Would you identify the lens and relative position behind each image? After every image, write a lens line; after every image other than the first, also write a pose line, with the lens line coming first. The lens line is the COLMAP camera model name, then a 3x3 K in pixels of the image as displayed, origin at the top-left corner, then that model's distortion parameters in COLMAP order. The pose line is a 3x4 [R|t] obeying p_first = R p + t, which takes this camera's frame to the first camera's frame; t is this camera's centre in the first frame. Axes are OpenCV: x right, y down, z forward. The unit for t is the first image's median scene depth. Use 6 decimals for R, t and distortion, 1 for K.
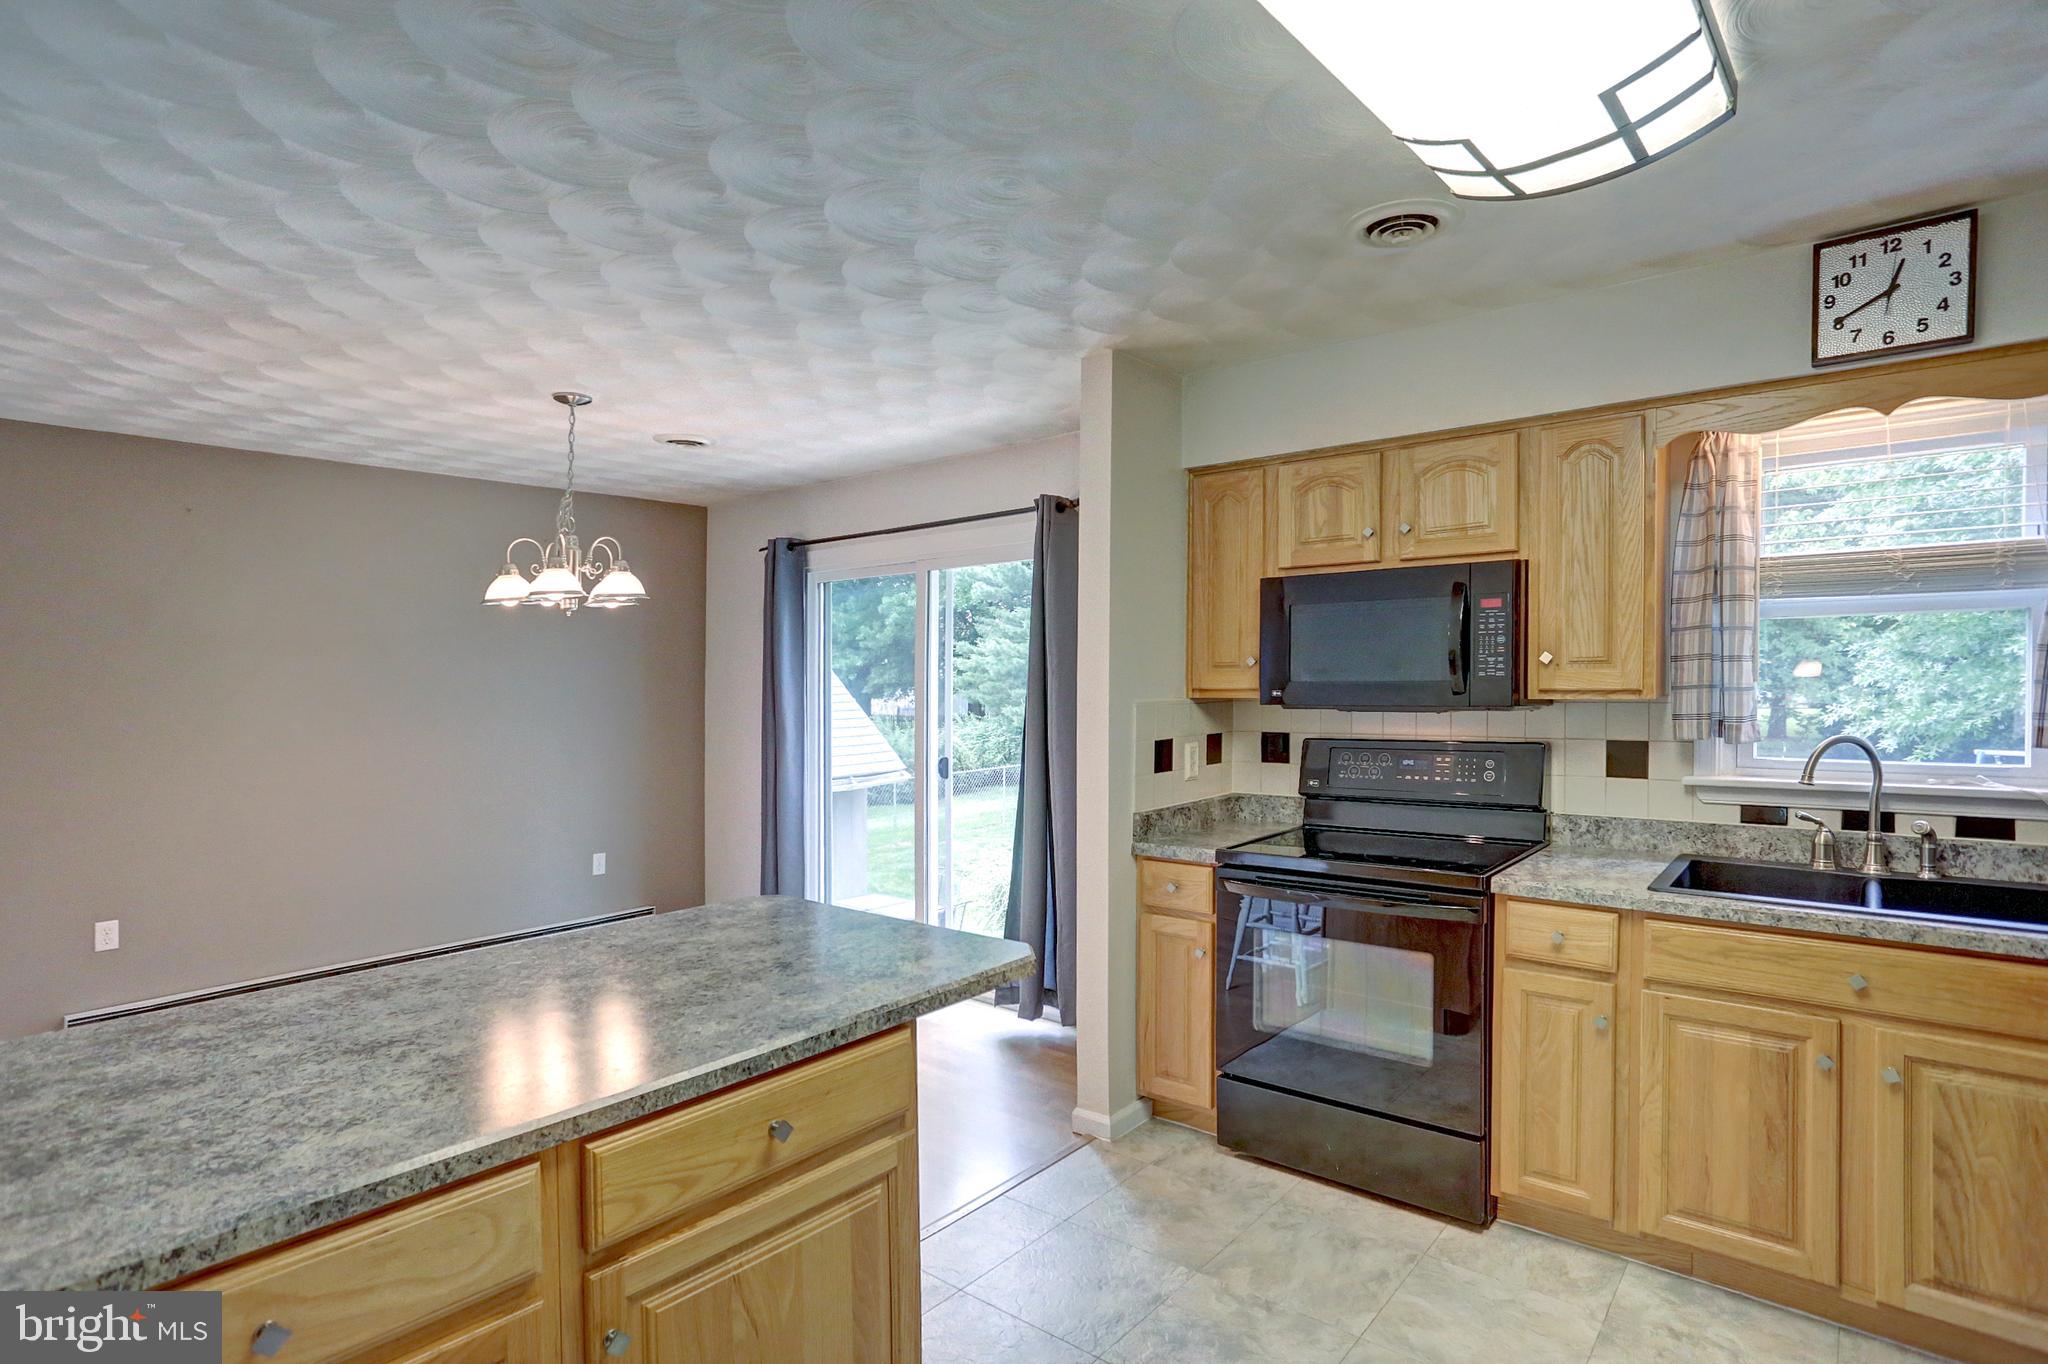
lens RADIAL K [[1027.8, 0, 1024.5], [0, 1027.8, 660.5], [0, 0, 1]] dist [-0.019566, 0.000326]
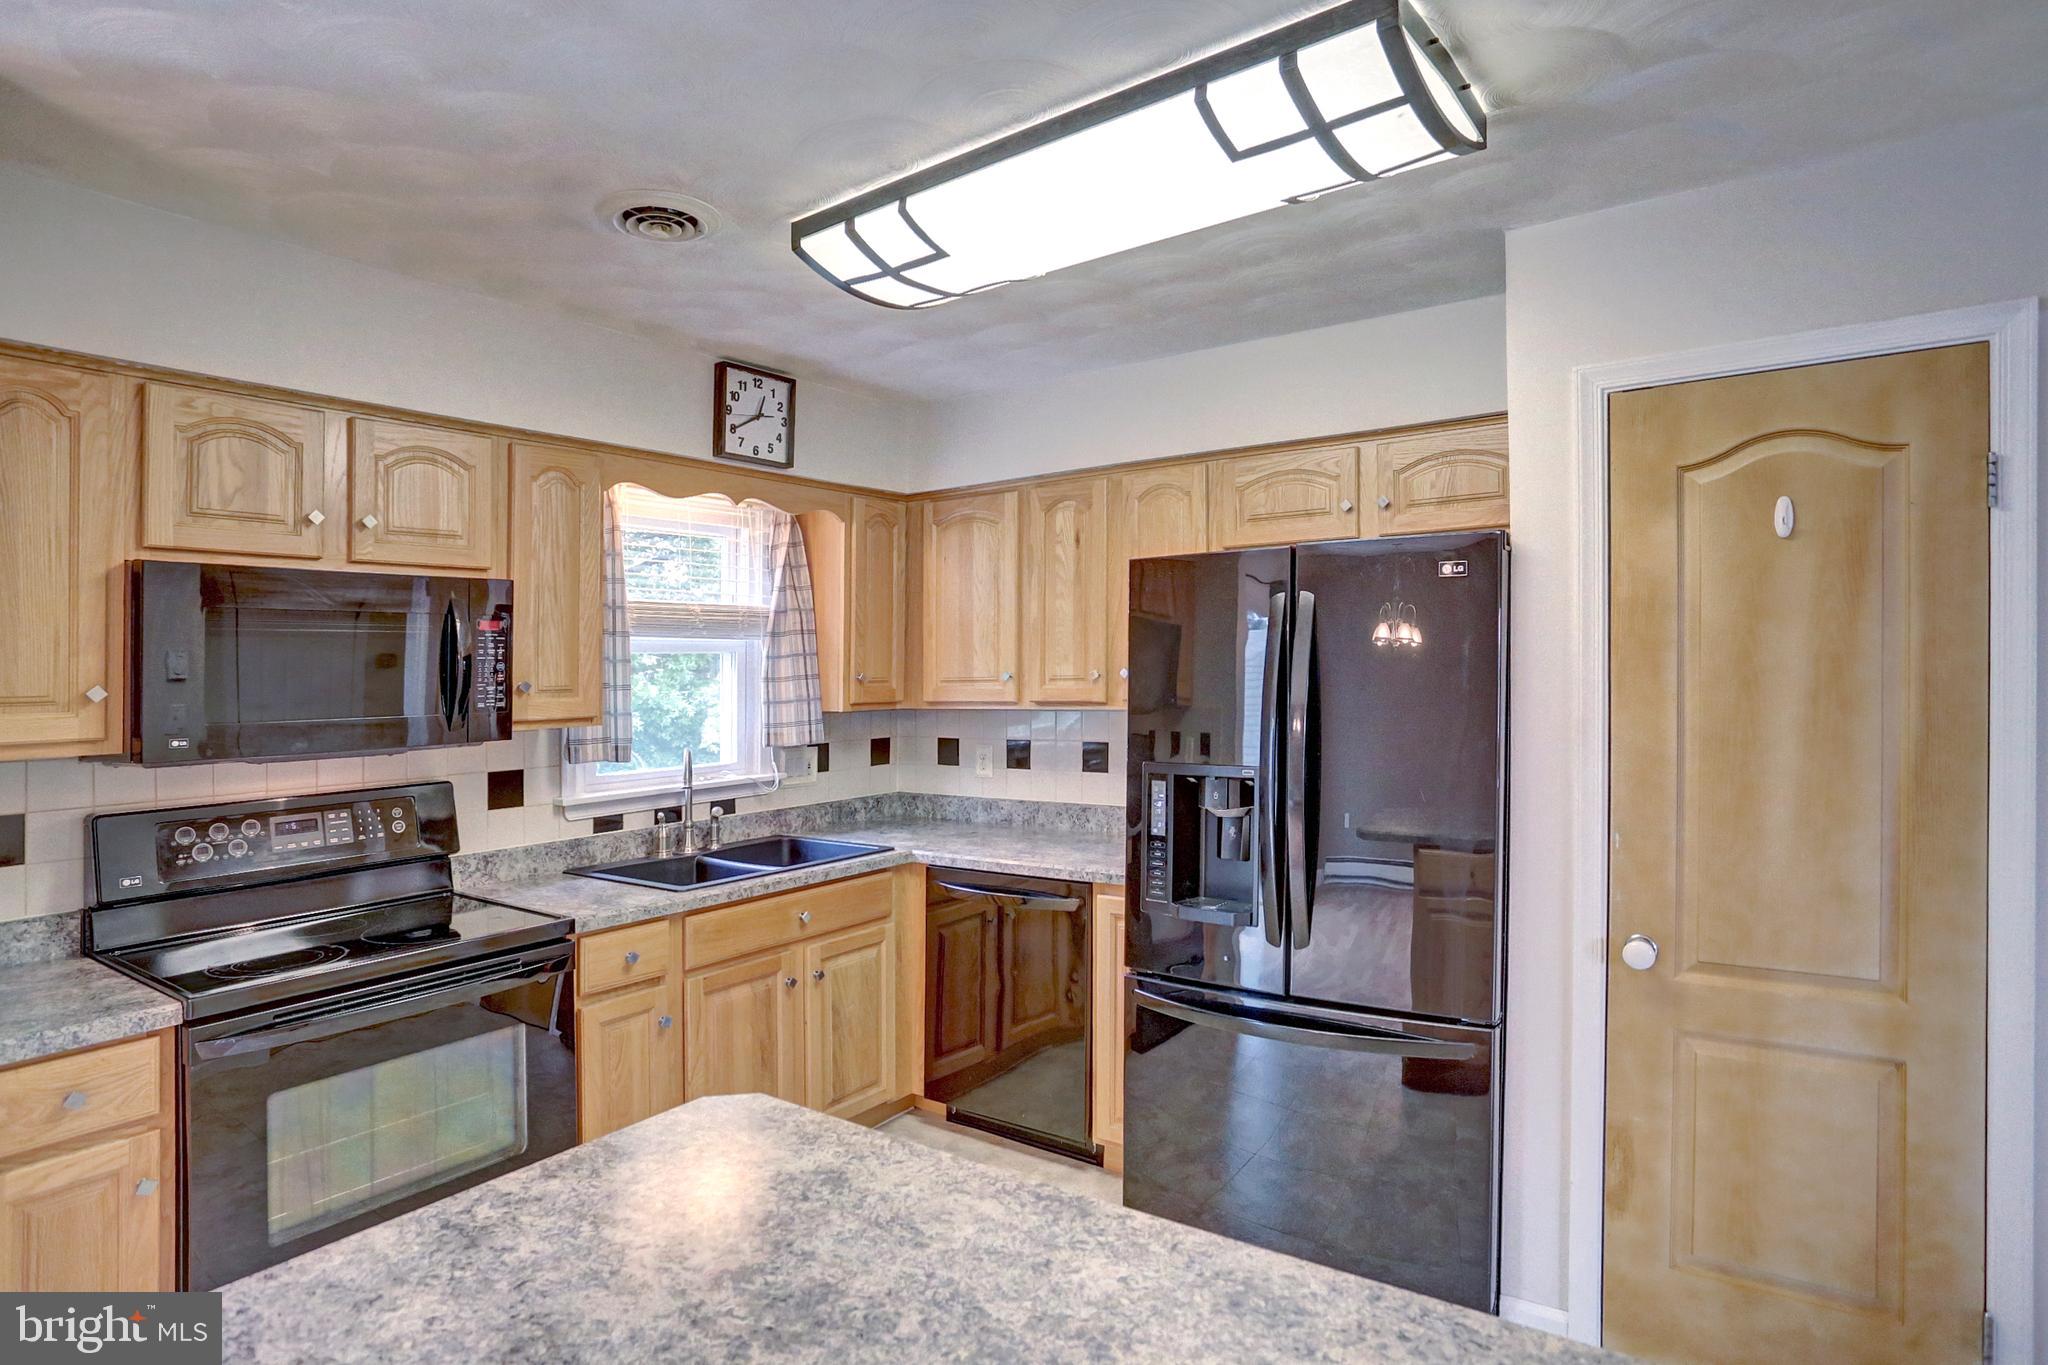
lens RADIAL K [[1089.1, 0, 1031.7], [0, 1089.1, 693.1], [0, 0, 1]] dist [-0.046189, 0.001221]
pose [[-0.057090, -0.003833, 0.998362, -0.551312], [0.010500, 0.999935, 0.004440, 0.004864], [-0.998314, 0.010736, -0.057046, 0.628336]]
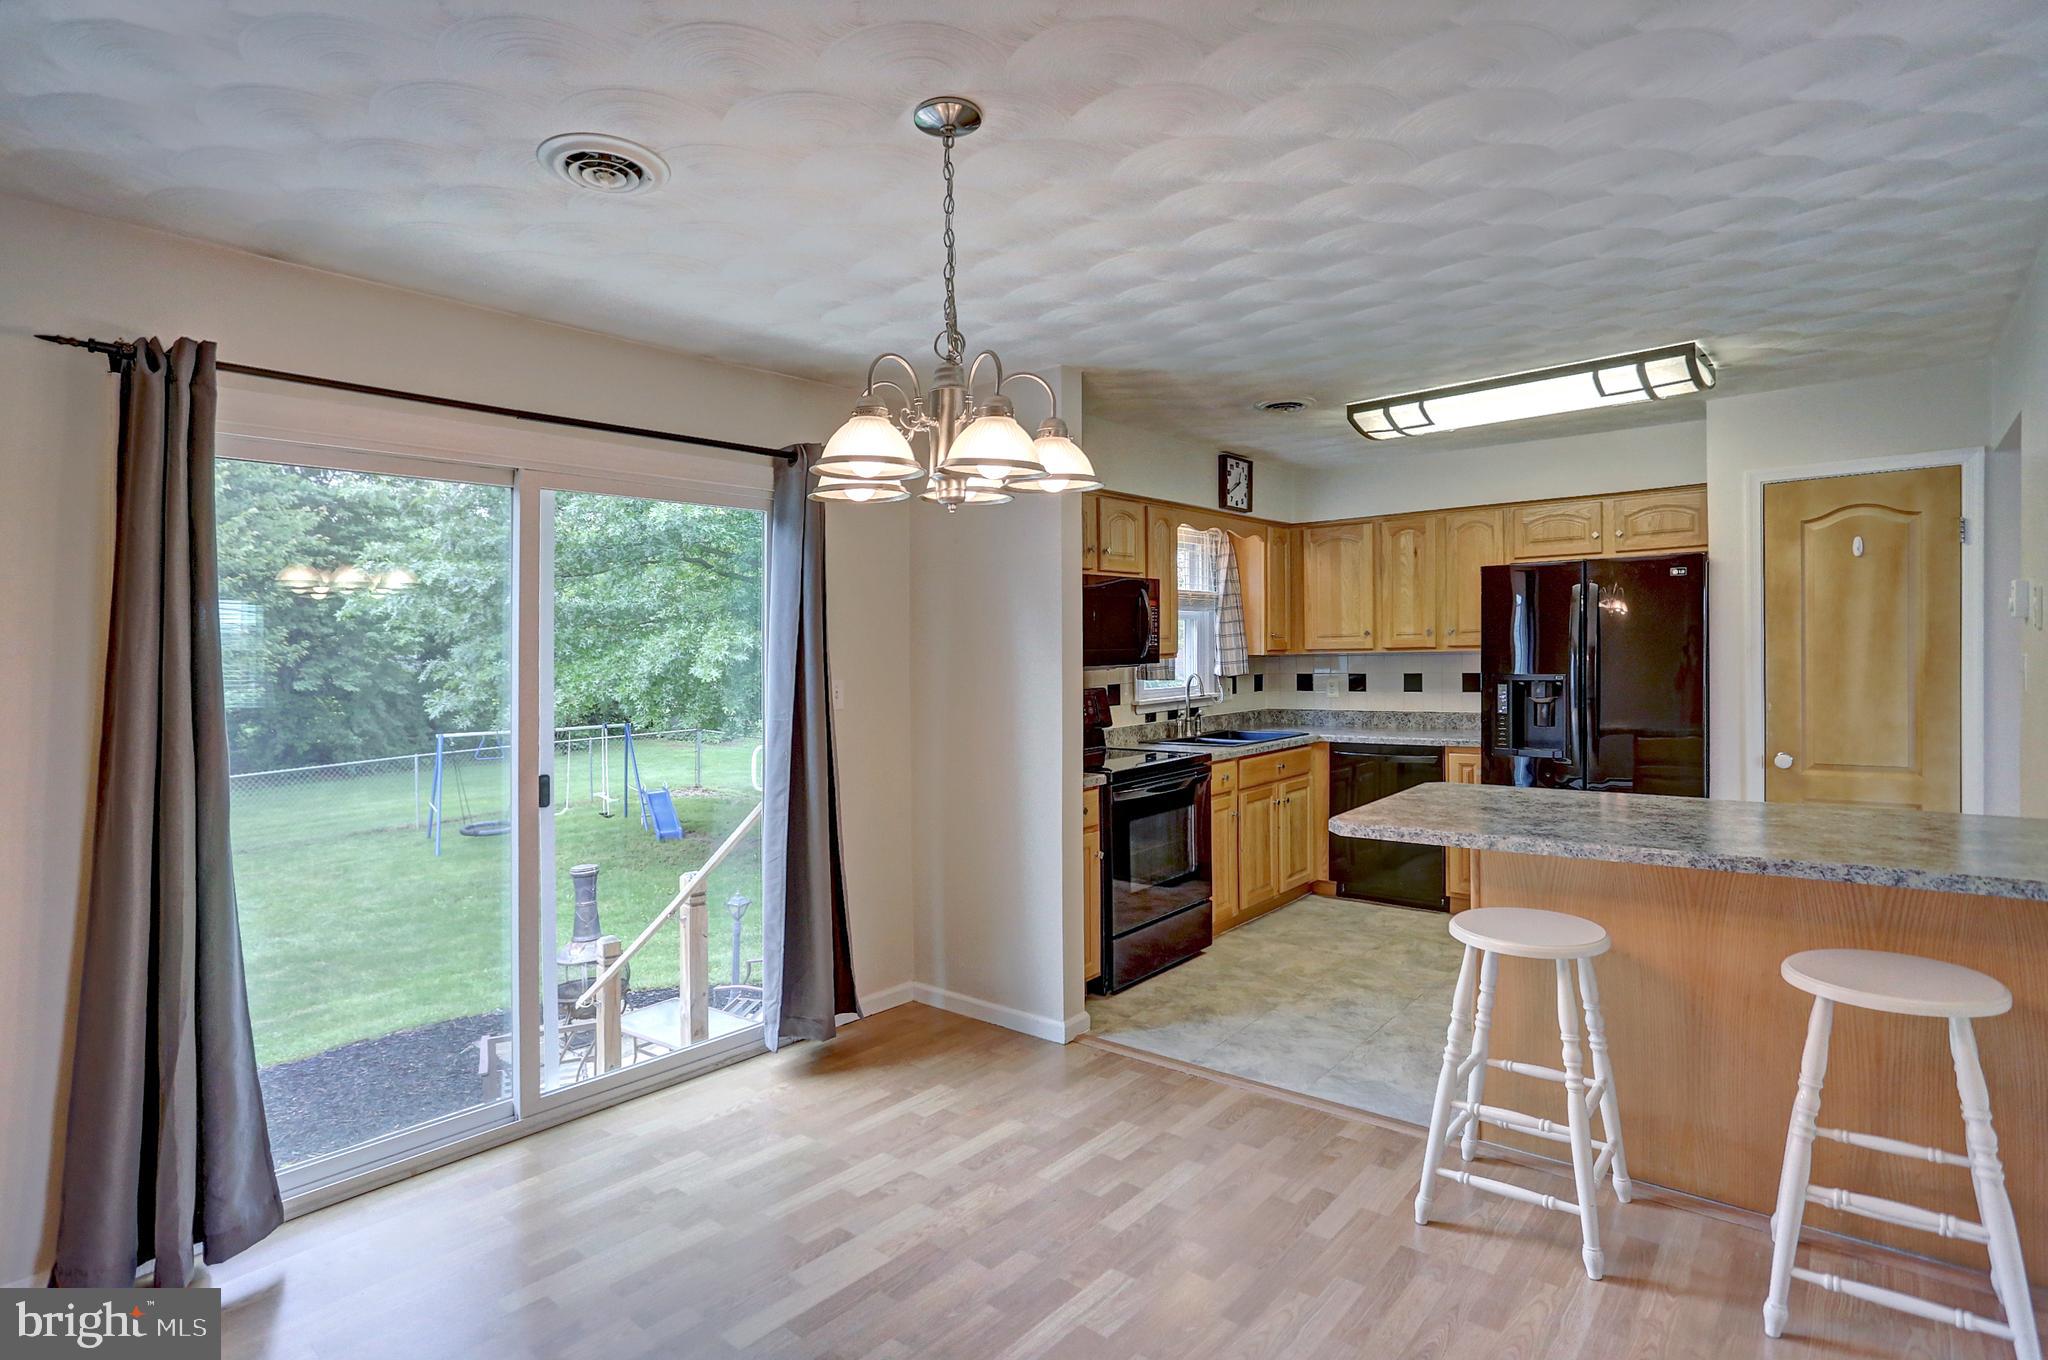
lens RADIAL K [[1027.8, 0, 1024.5], [0, 1027.8, 658.5], [0, 0, 1]] dist [-0.019566, 0.000326]
pose [[0.009403, 0.009305, 0.999912, -1.383369], [0.012399, 0.999879, -0.009422, 0.055779], [-0.999879, 0.012486, 0.009286, 1.307019]]
